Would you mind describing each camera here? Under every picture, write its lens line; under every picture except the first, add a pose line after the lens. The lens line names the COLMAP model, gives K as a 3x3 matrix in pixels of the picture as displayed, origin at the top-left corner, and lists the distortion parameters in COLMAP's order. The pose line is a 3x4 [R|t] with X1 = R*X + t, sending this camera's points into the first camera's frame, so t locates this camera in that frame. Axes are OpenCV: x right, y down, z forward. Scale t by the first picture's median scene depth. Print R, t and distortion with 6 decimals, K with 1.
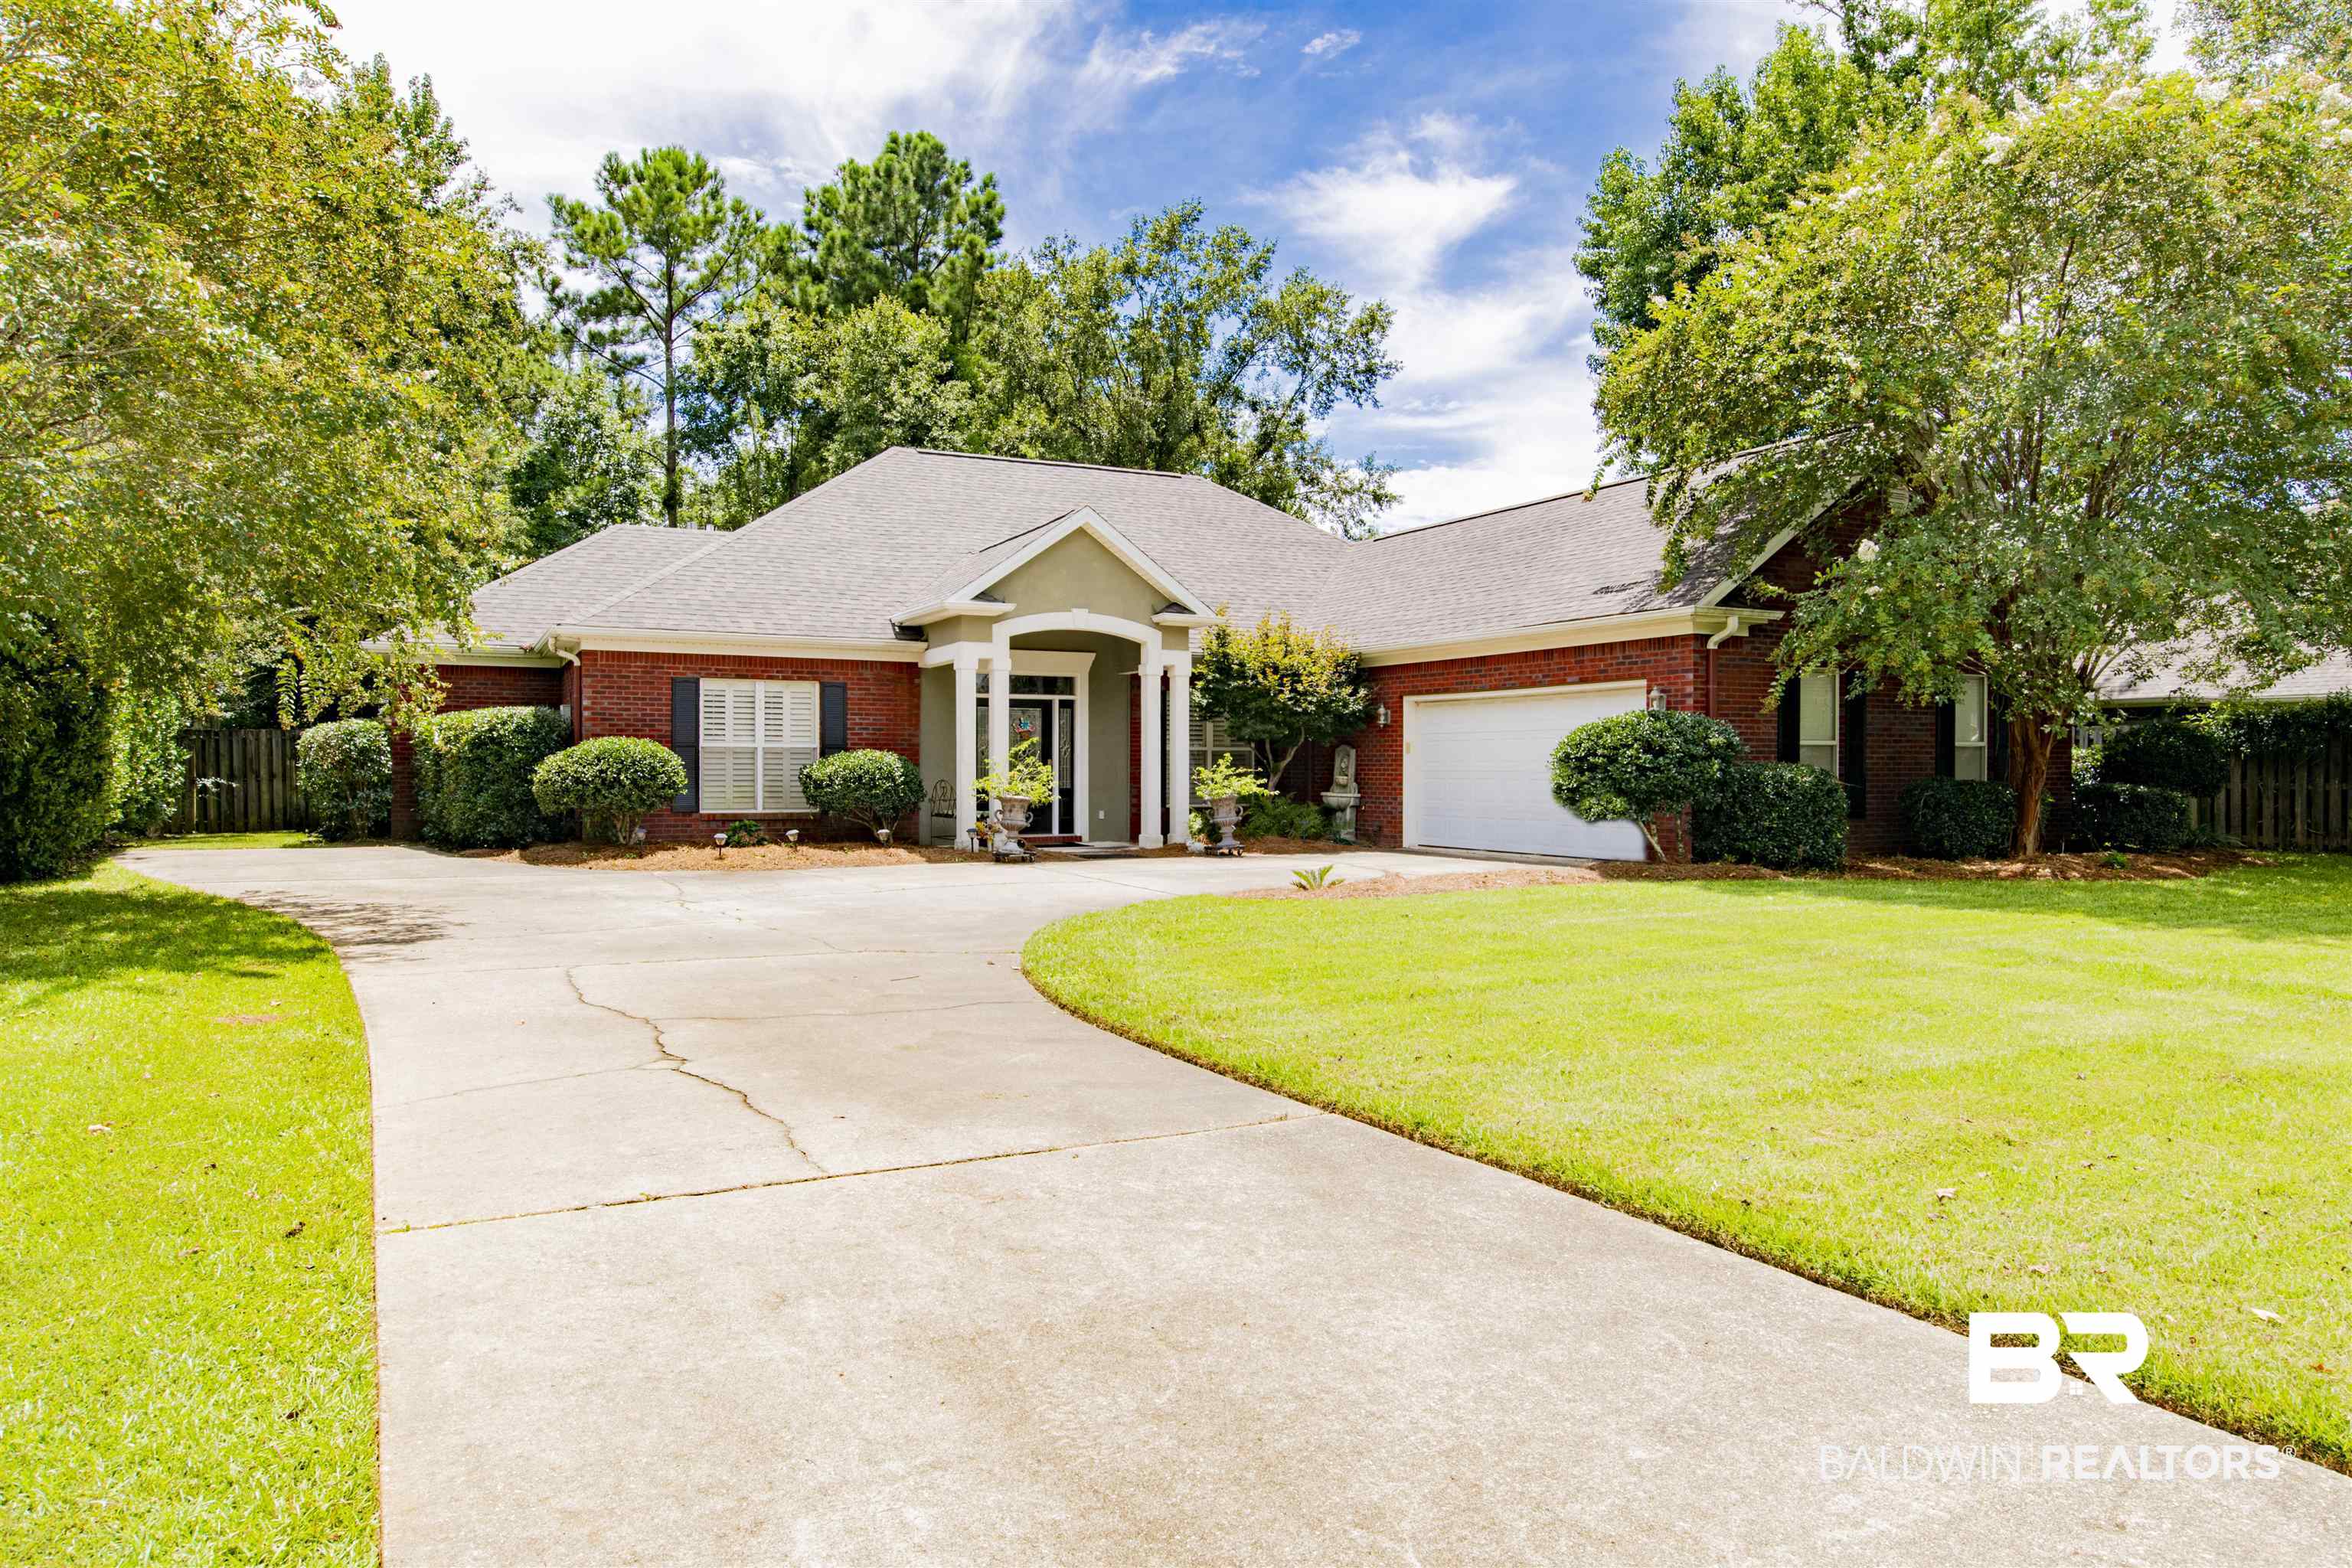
lens RADIAL K [[1458.1, 0, 1104.9], [0, 1458.1, 753.6], [0, 0, 1]] dist [-0.024325, -0.002945]
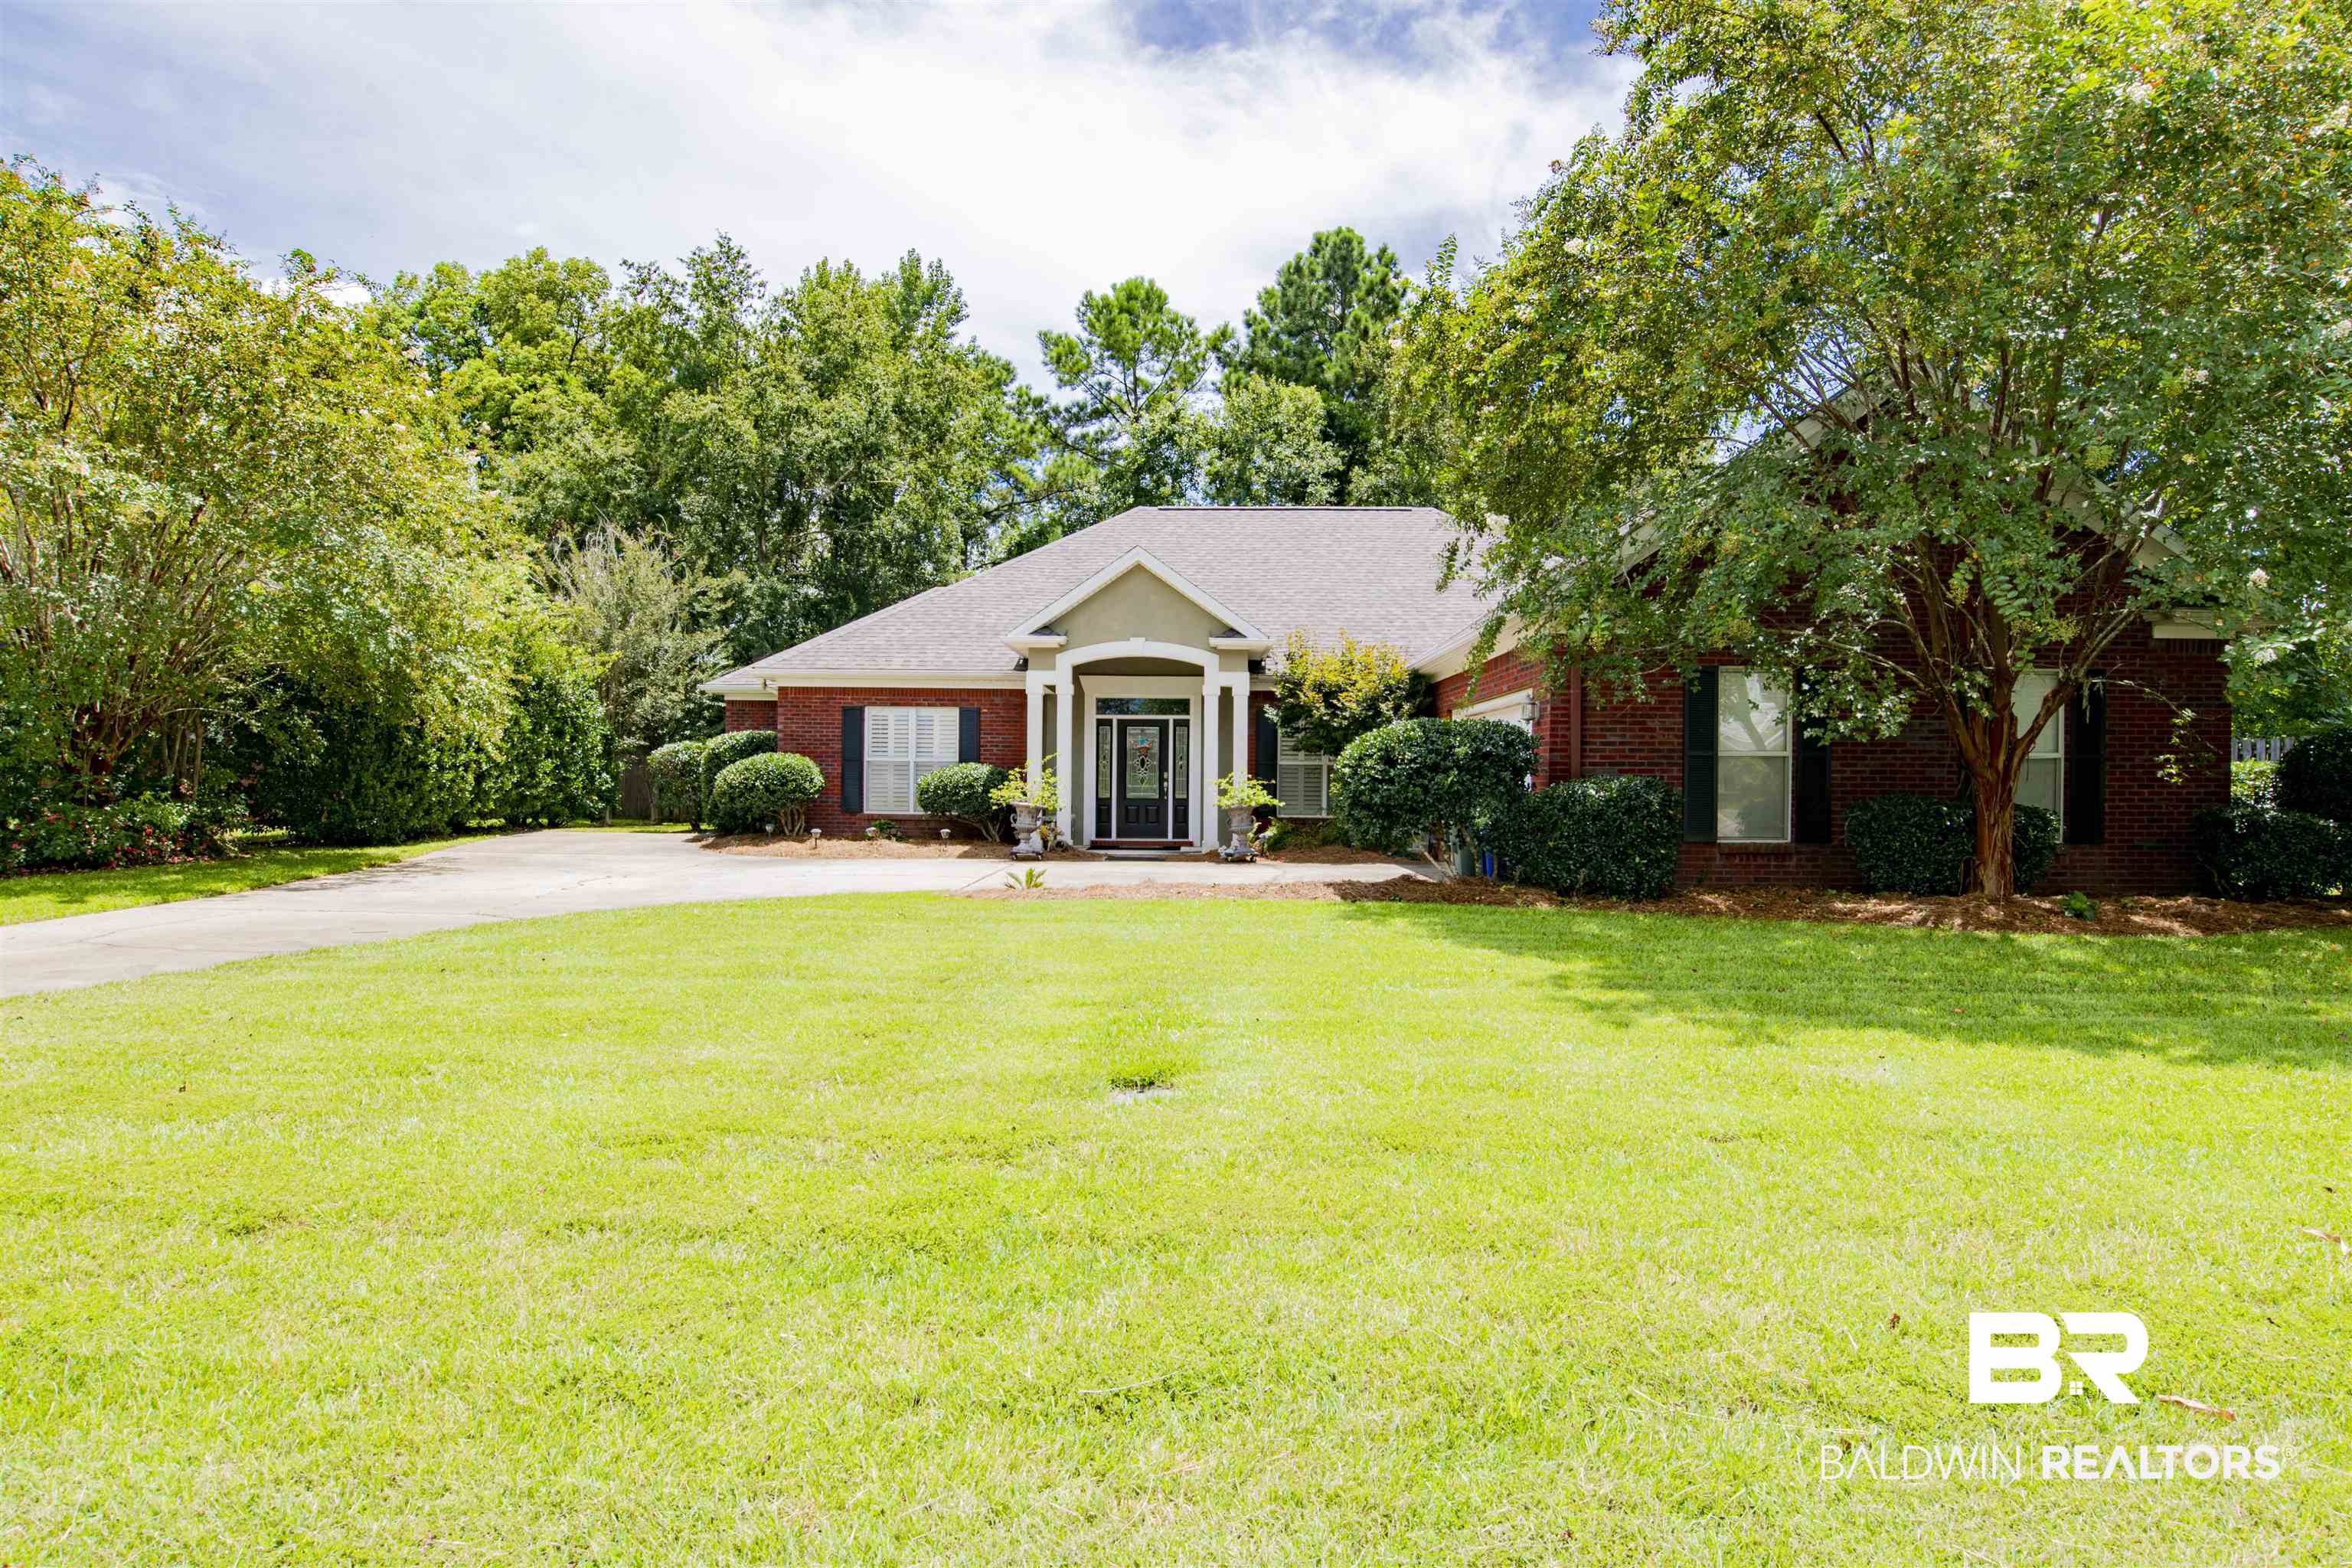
lens RADIAL K [[1245.0, 0, 1189.7], [0, 1245.0, 768.6], [0, 0, 1]] dist [-0.044356, 0.003318]
pose [[0.894110, 0.002433, -0.447841, 0.435399], [-0.003877, 0.999990, -0.002307, 0.003538], [0.447831, 0.003799, 0.894110, 0.158536]]
